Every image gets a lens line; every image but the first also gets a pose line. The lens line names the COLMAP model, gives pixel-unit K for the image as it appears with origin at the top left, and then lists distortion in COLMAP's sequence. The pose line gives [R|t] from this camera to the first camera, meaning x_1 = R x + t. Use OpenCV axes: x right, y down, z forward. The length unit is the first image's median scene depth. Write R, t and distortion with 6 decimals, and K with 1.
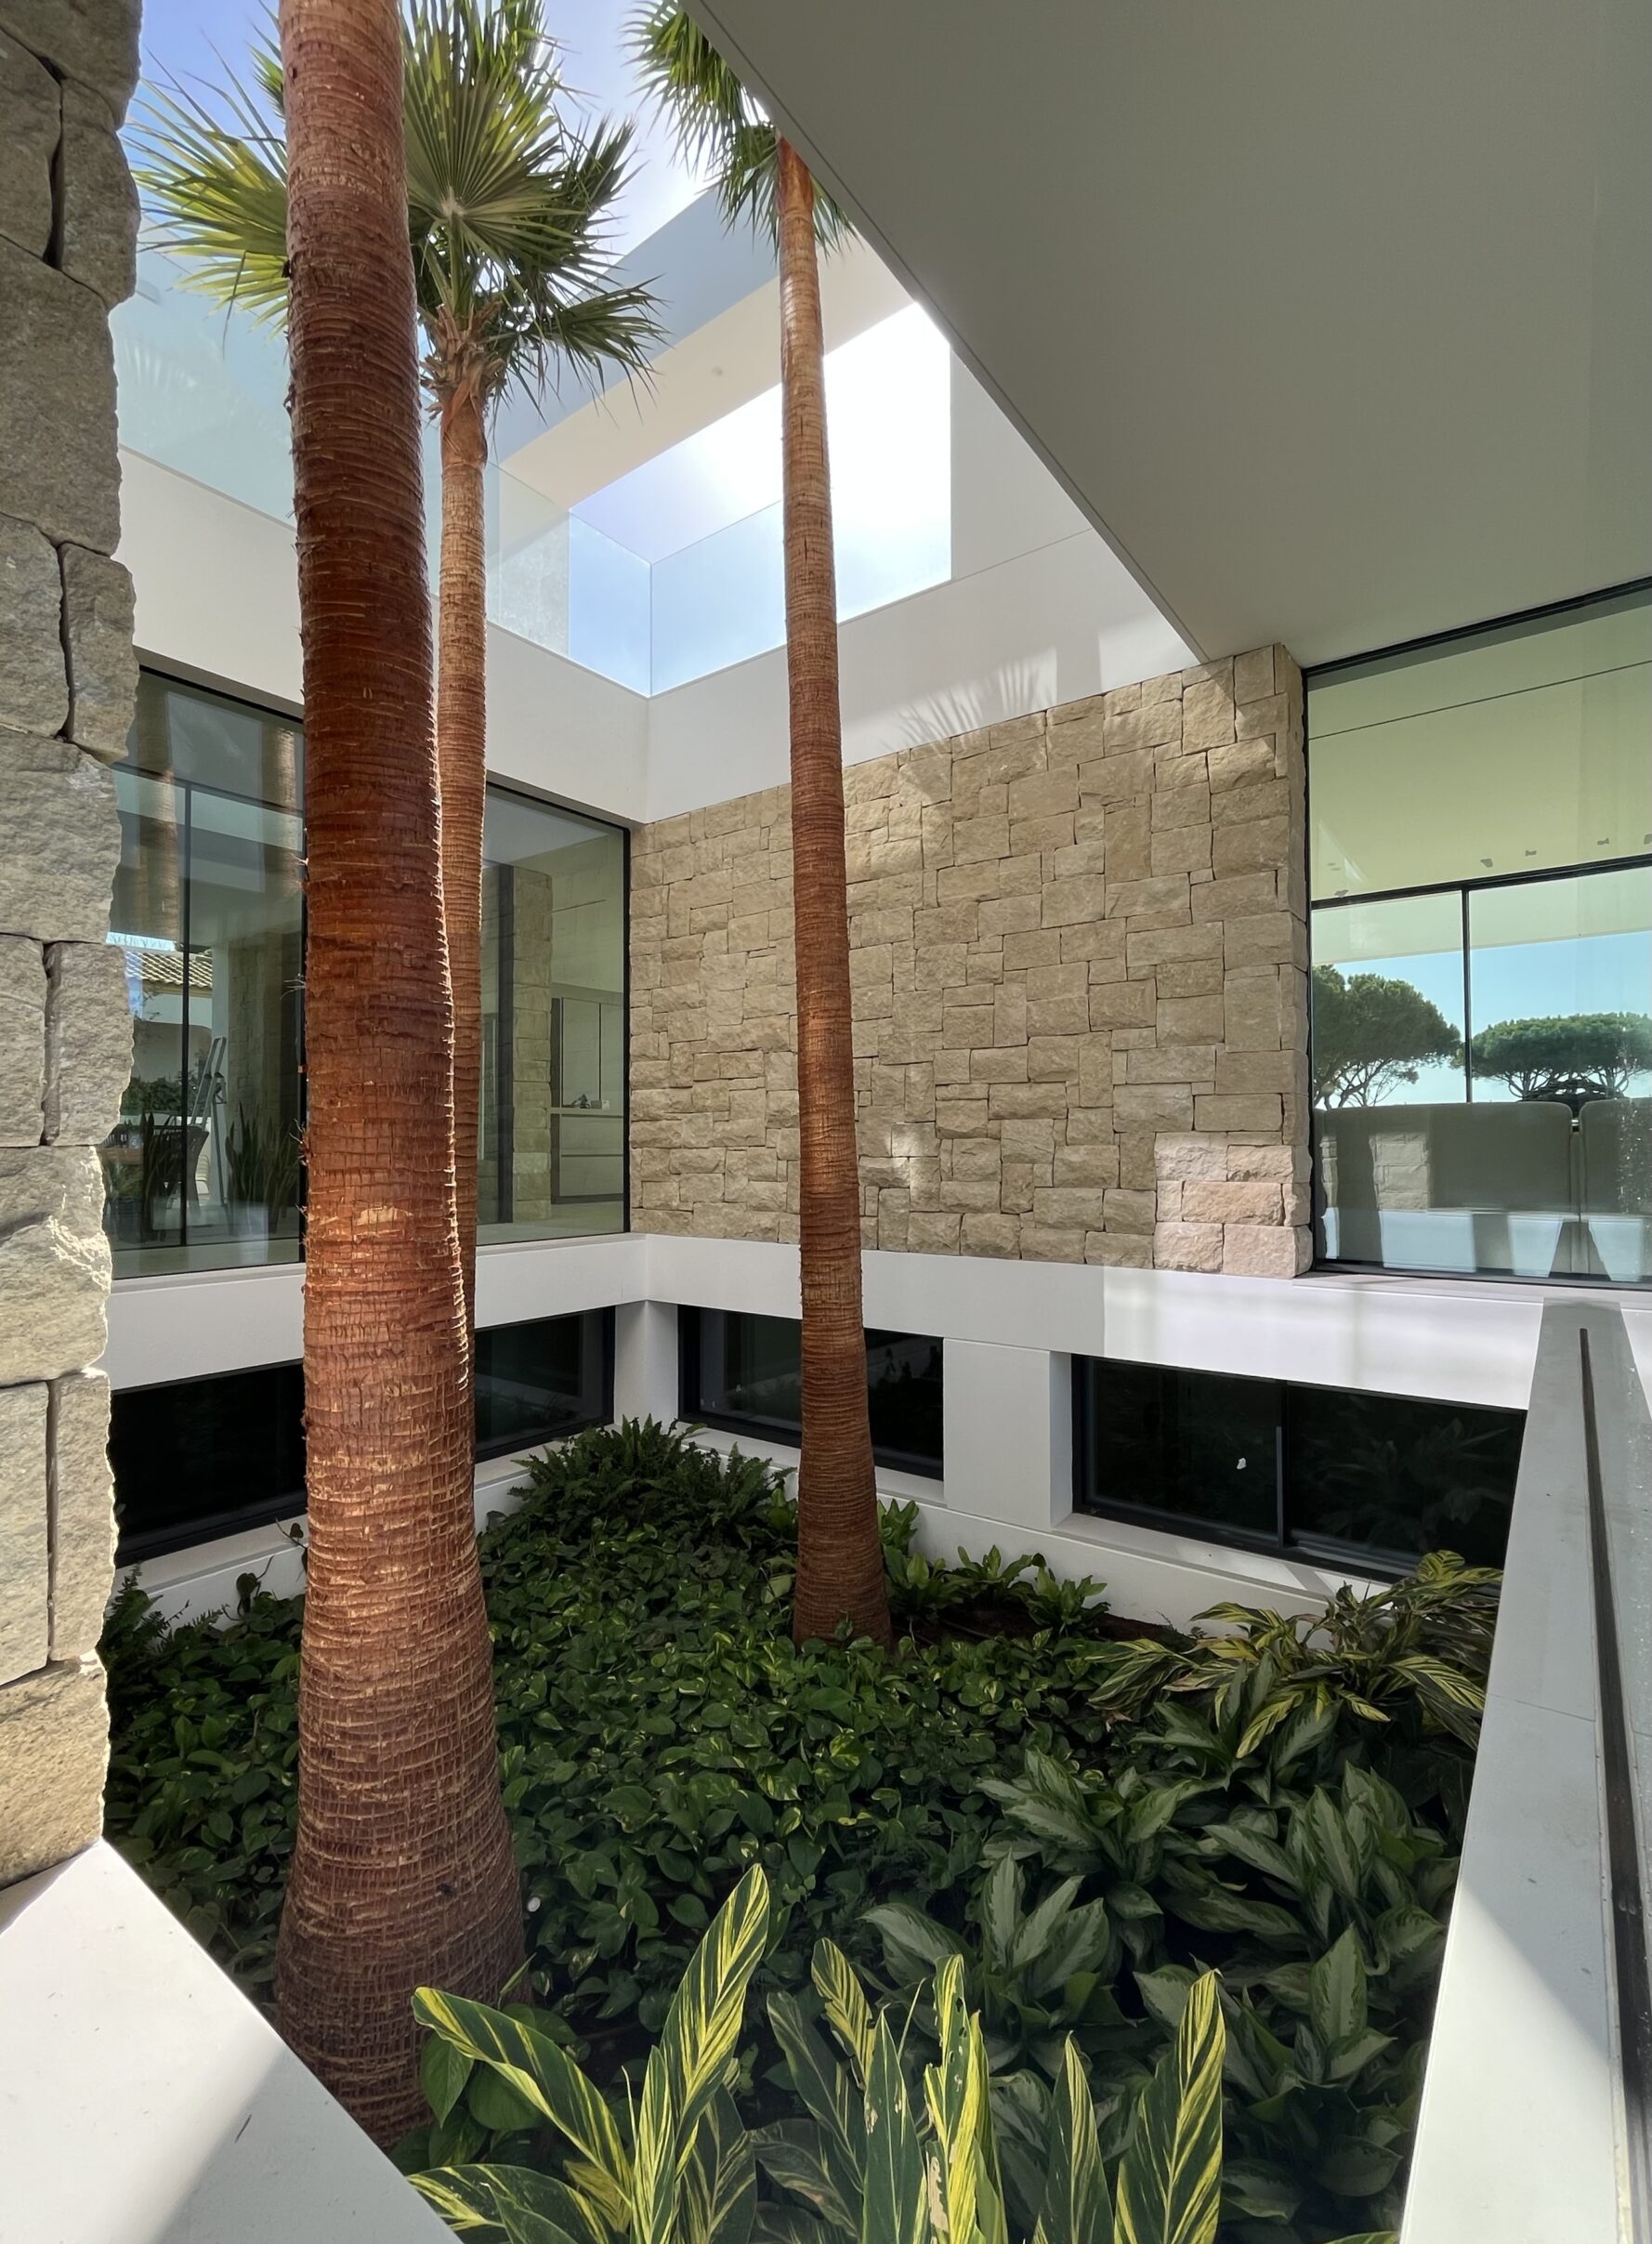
lens RADIAL K [[1009.4, 0, 832.5], [0, 1009.4, 1118.2], [0, 0, 1]] dist [0.001804, -0.000015]
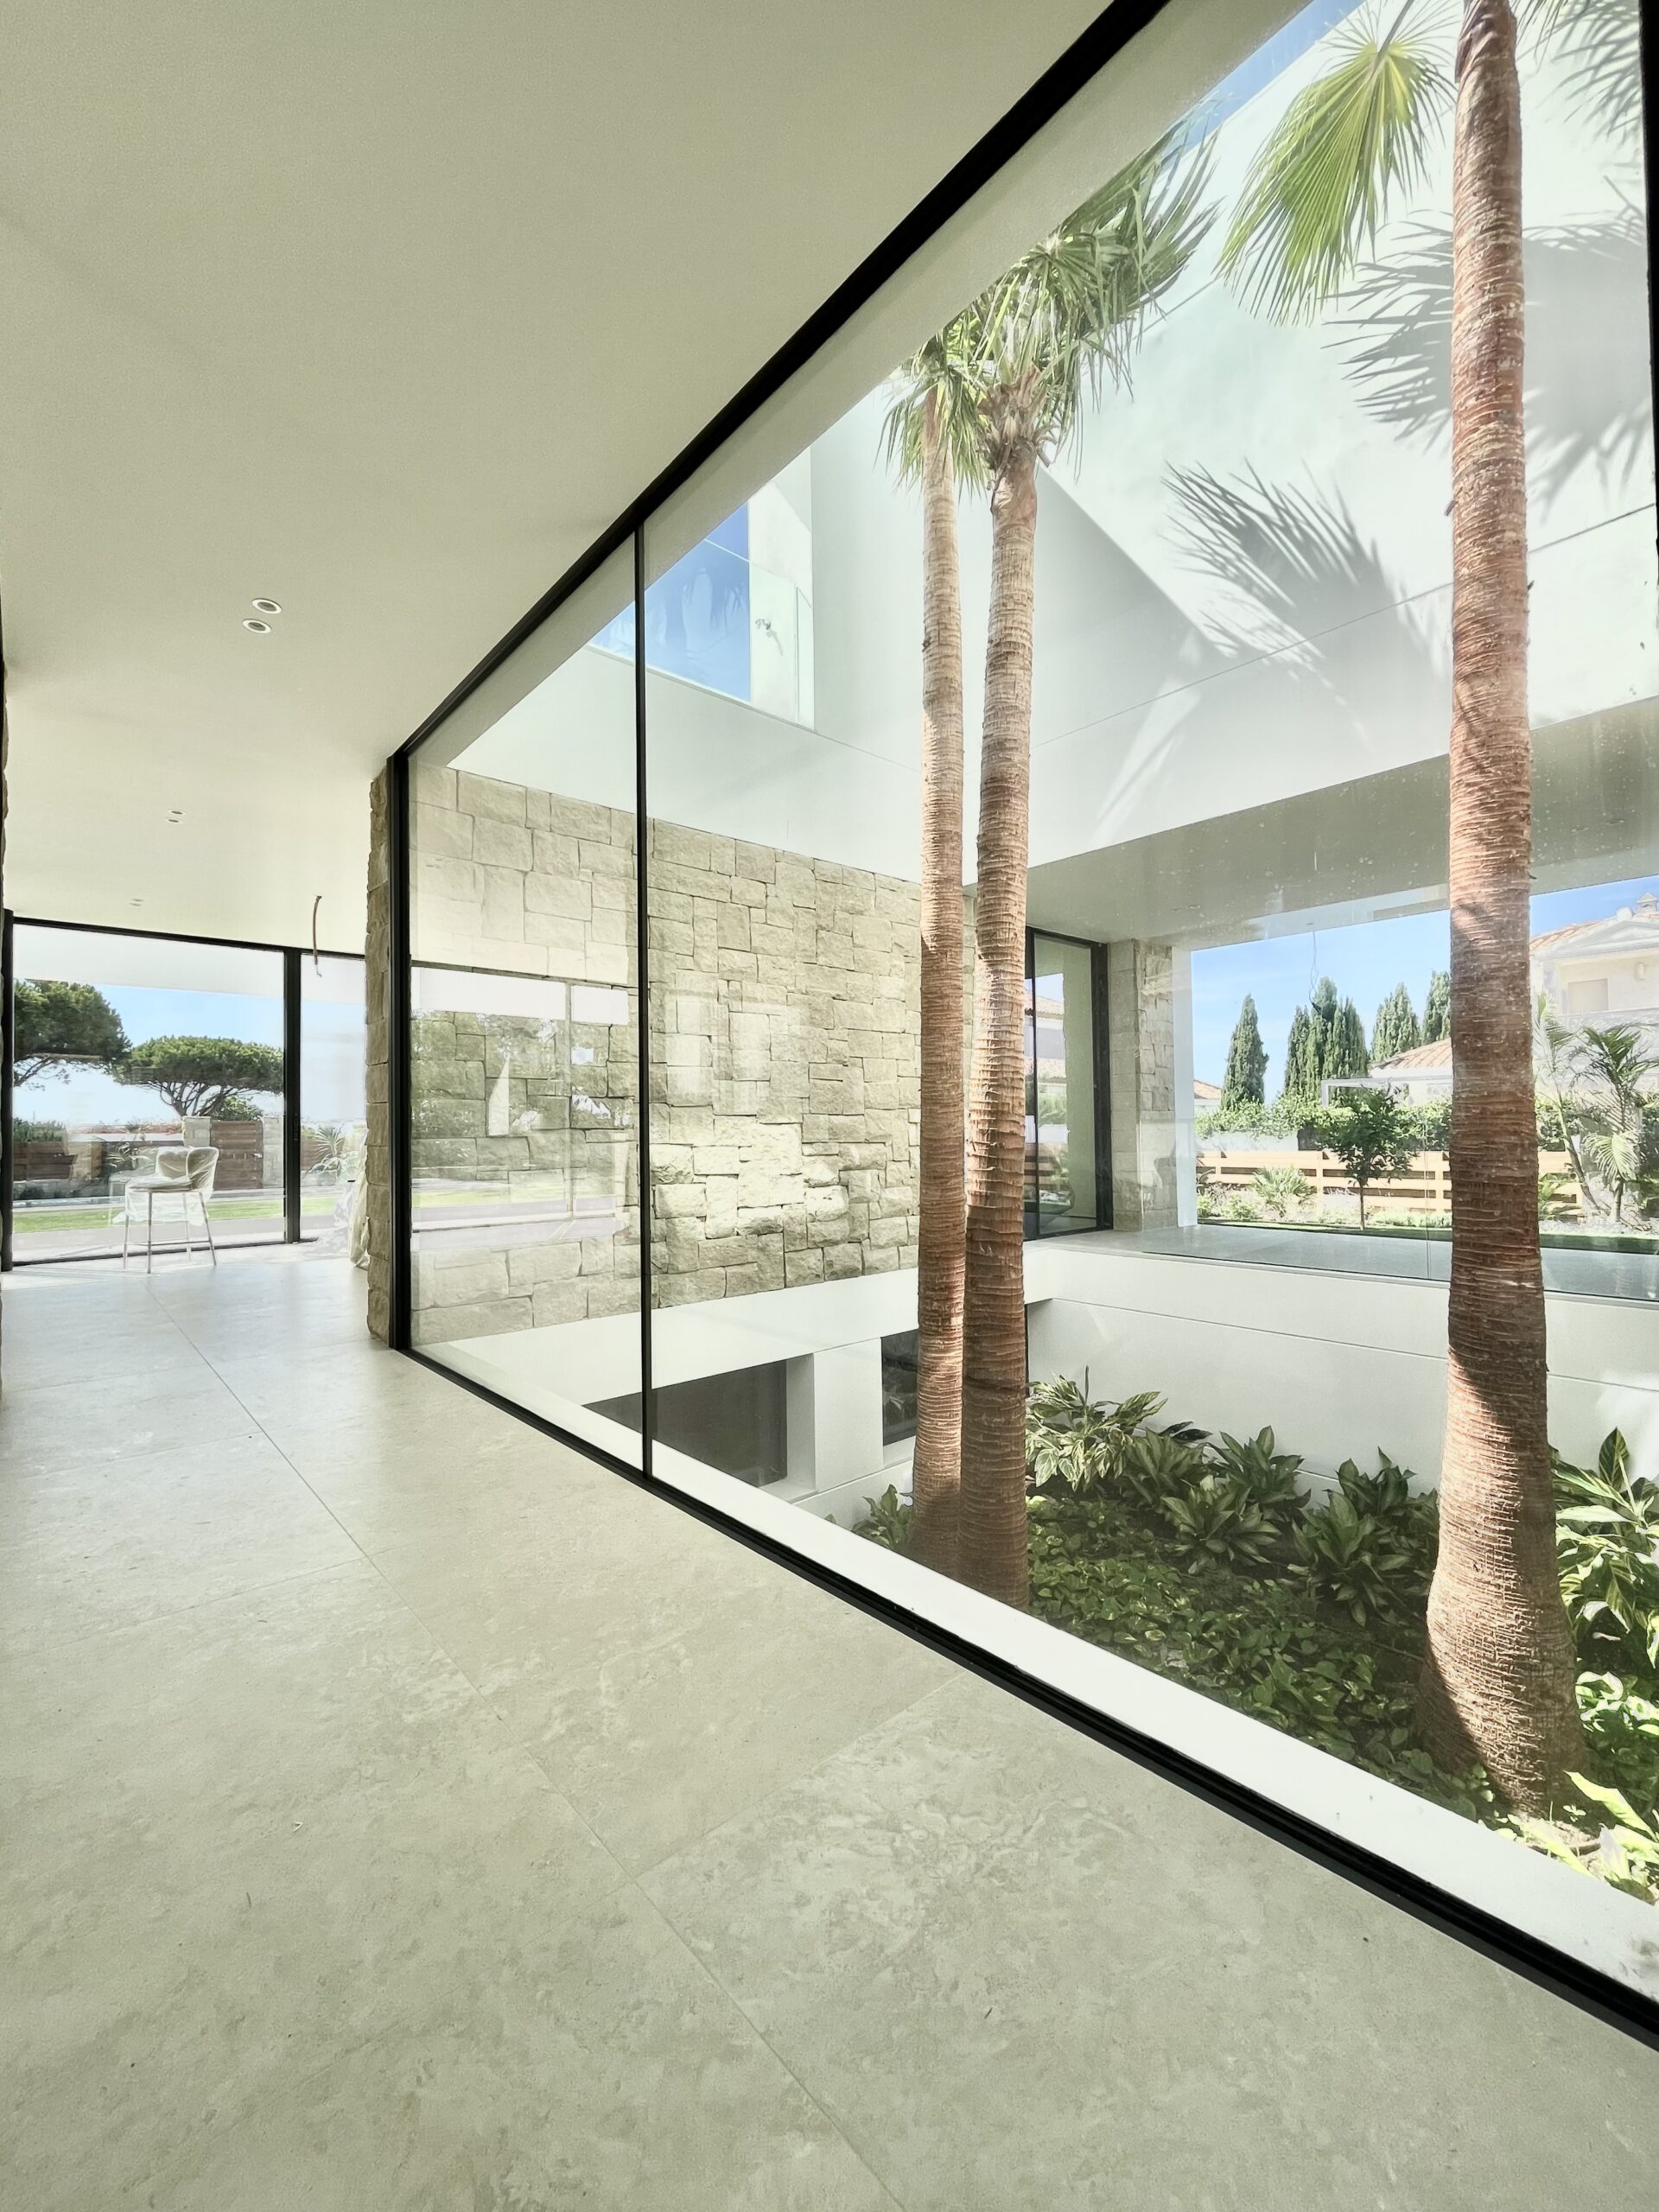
lens RADIAL K [[909.9, 0, 841.2], [0, 909.9, 1110.2], [0, 0, 1]] dist [-0.001342, 0.000005]
pose [[0.197785, 0.025703, 0.979908, -0.973192], [-0.015161, 0.999617, -0.023160, -0.049047], [-0.980128, -0.010276, 0.198099, 0.767751]]
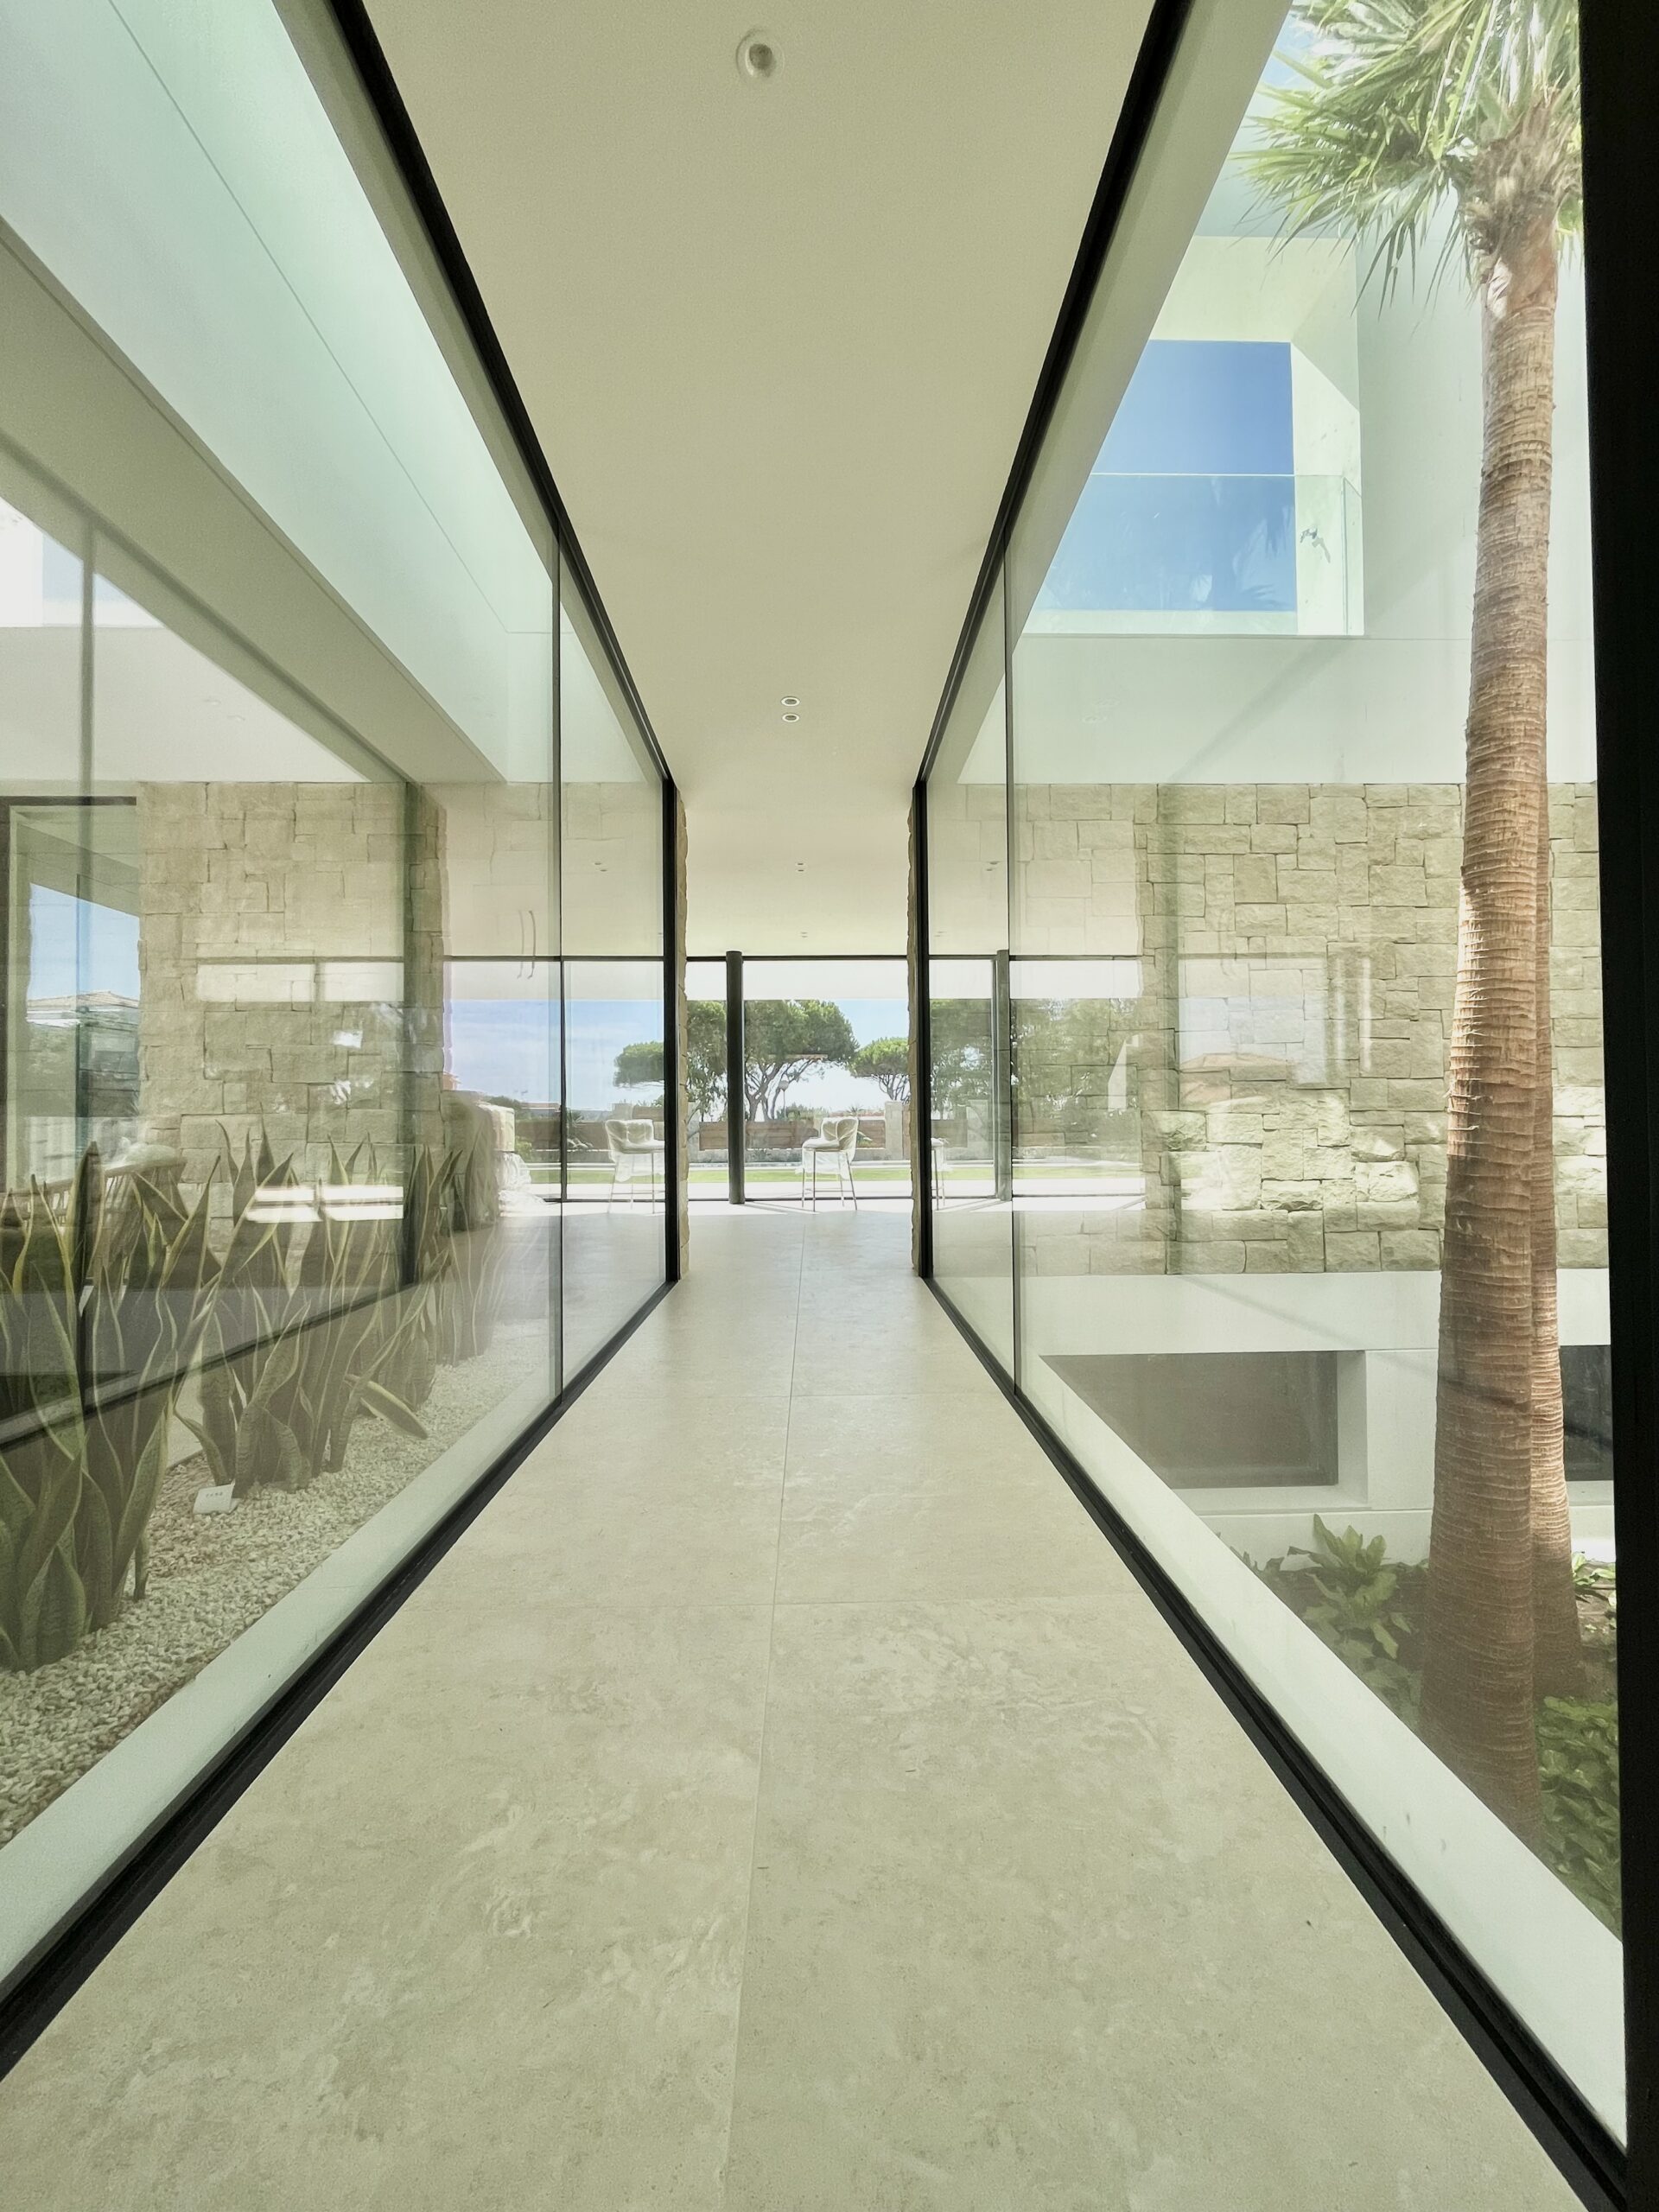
lens RADIAL K [[909.9, 0, 837.5], [0, 909.9, 1109.5], [0, 0, 1]] dist [-0.001342, 0.000005]
pose [[0.785326, 0.007042, 0.619043, -0.933499], [-0.011397, 0.999930, 0.003083, -0.032320], [-0.618978, -0.009477, 0.785351, 0.605844]]
